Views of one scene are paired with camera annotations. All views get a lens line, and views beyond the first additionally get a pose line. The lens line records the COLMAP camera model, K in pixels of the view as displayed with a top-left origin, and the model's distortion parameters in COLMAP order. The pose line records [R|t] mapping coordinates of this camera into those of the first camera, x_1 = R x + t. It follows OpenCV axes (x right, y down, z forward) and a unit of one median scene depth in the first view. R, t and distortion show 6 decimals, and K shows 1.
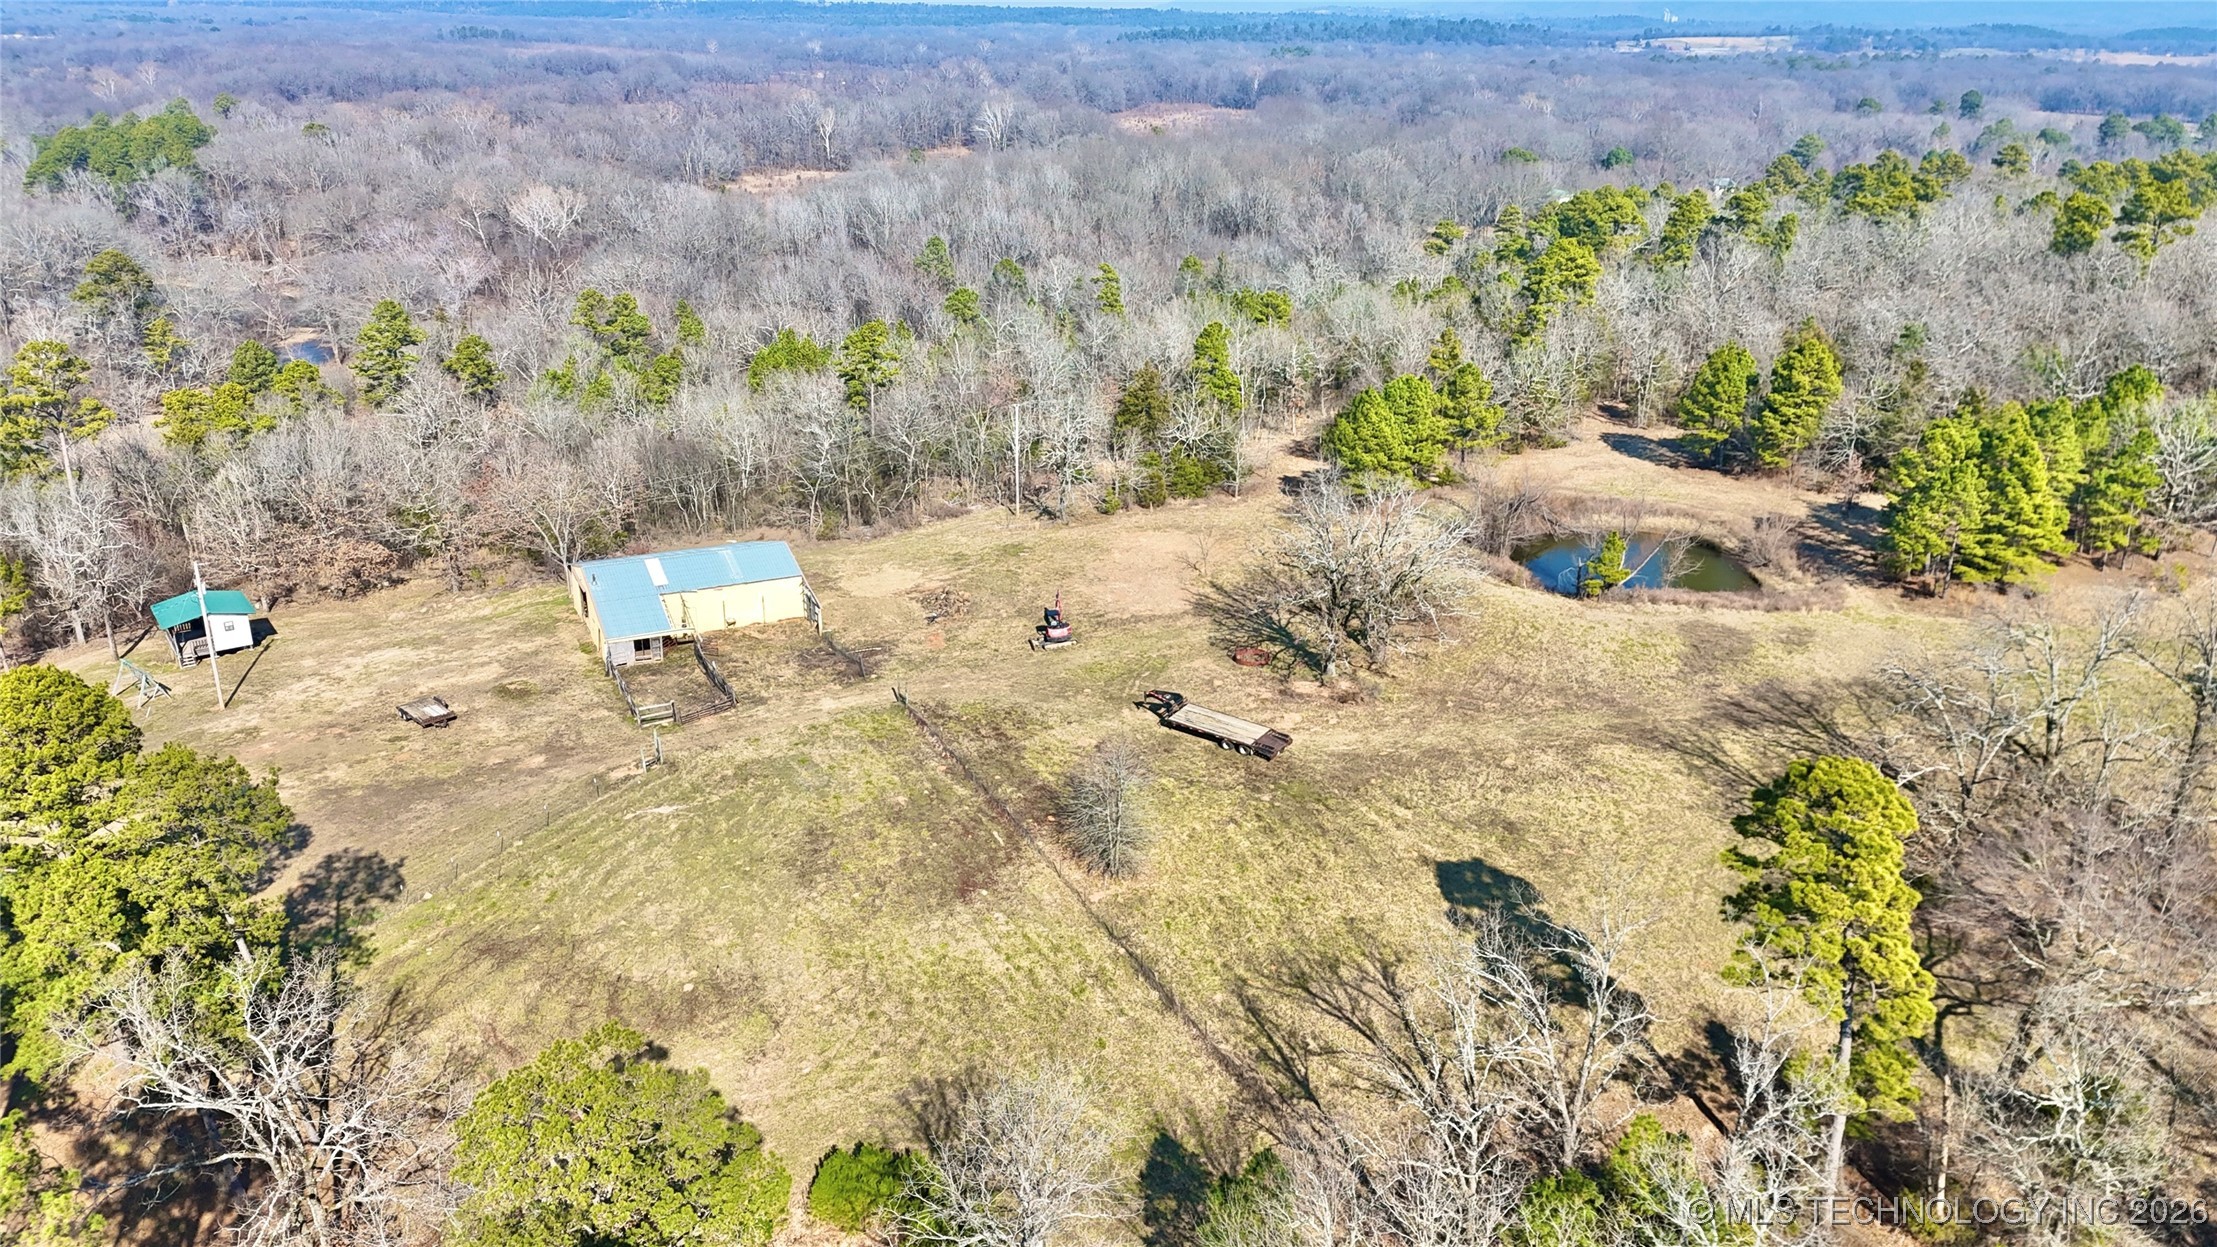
lens RADIAL K [[1578.4, 0, 1109.2], [0, 1578.4, 611.4], [0, 0, 1]] dist [0.139830, -0.204693]
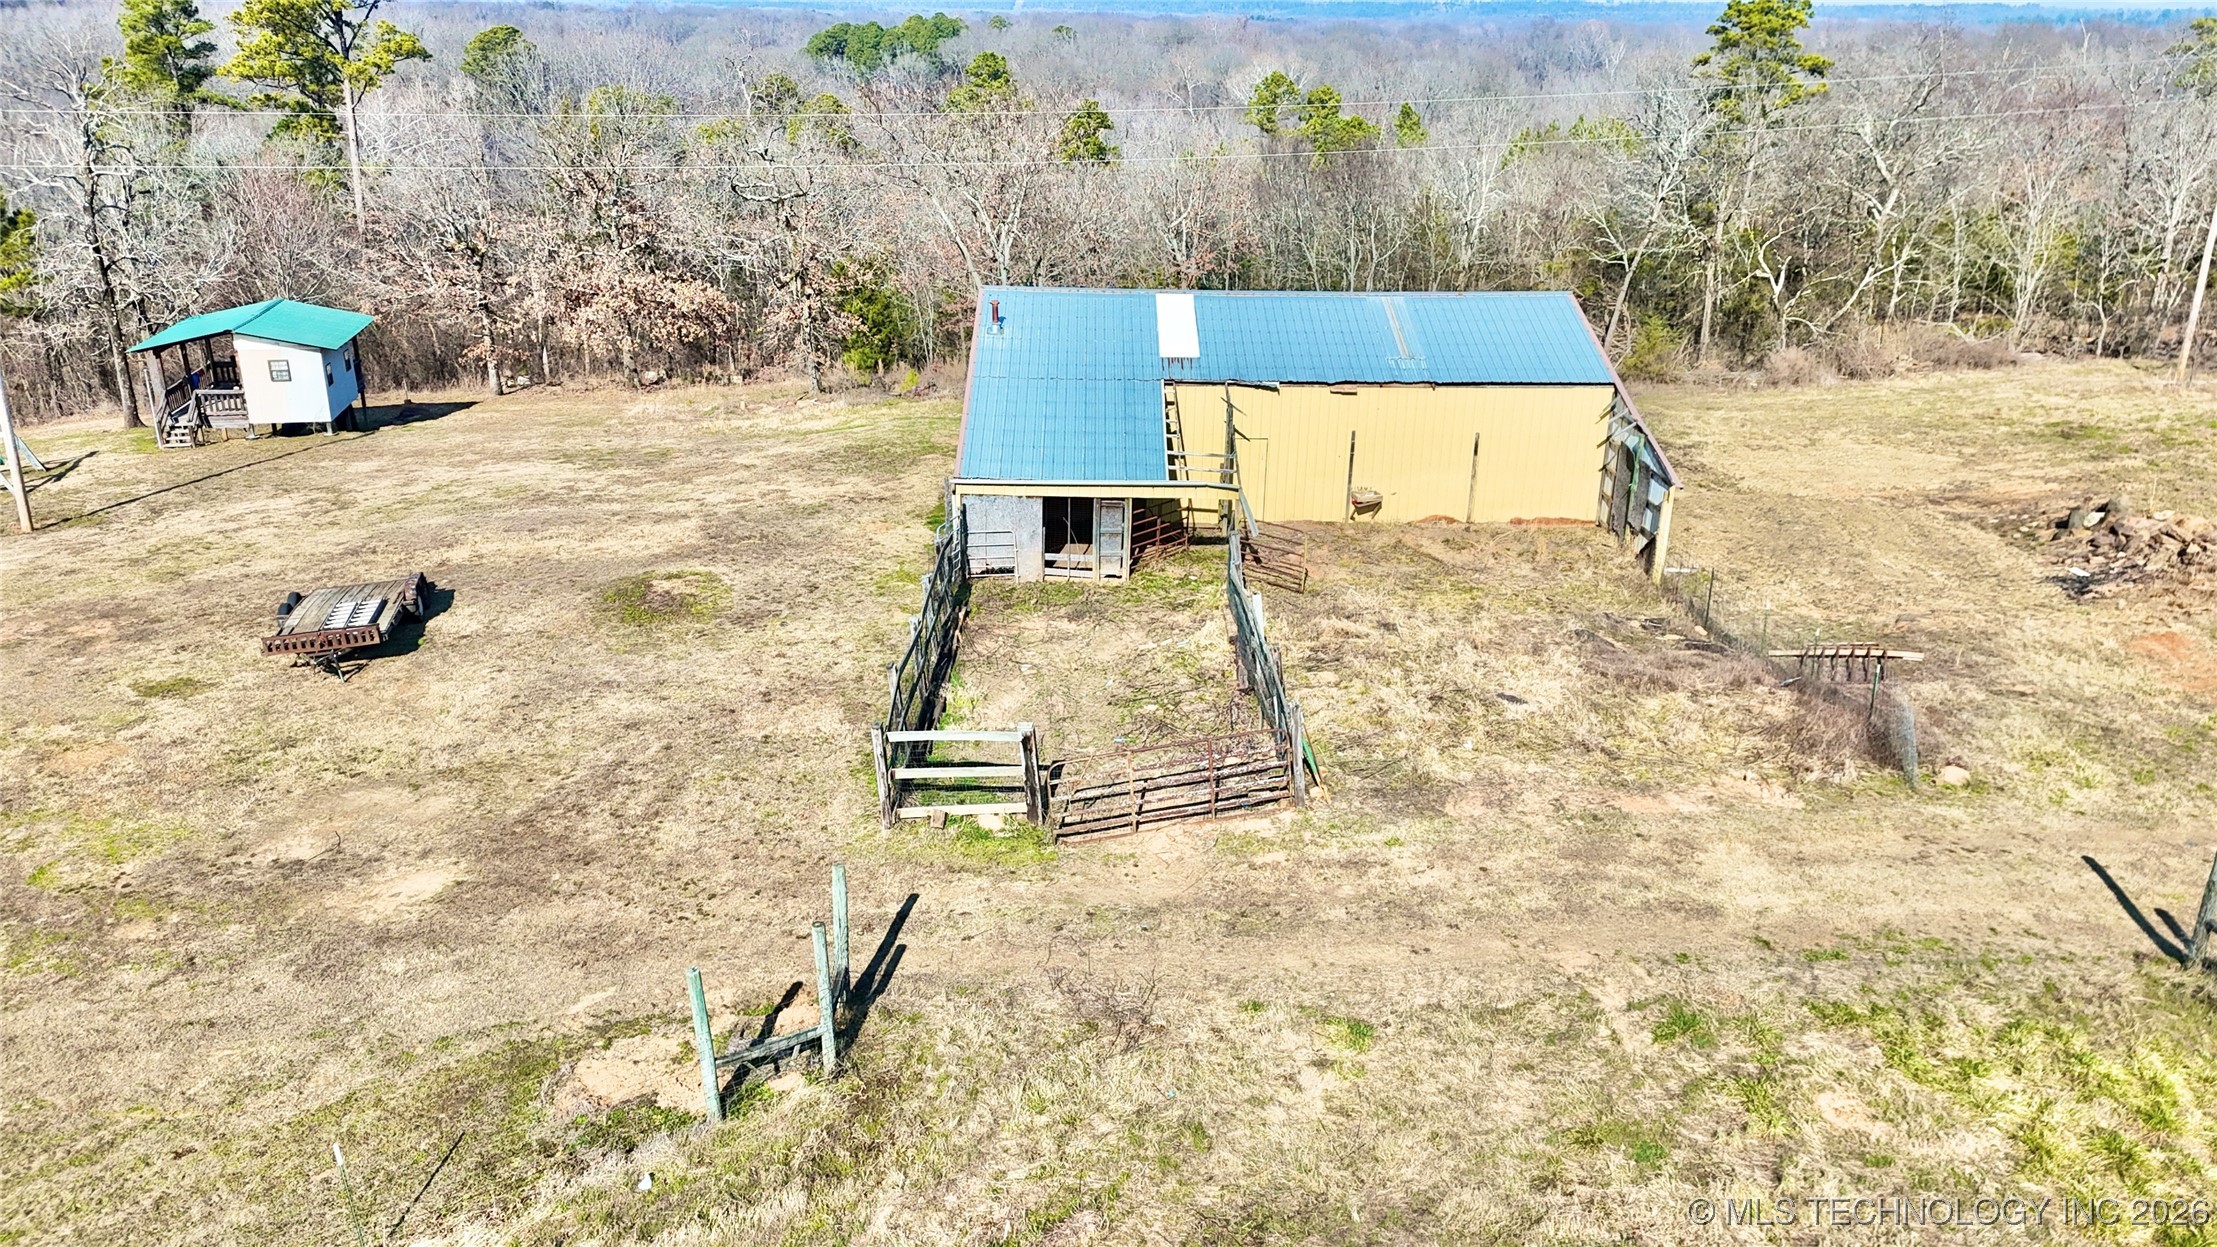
lens RADIAL K [[1578.4, 0, 1109.2], [0, 1578.4, 611.4], [0, 0, 1]] dist [0.139830, -0.204693]
pose [[0.901463, 0.149385, -0.406262, -0.160510], [-0.151802, 0.988056, 0.026478, 0.029699], [0.405365, 0.037803, 0.913373, 0.729266]]
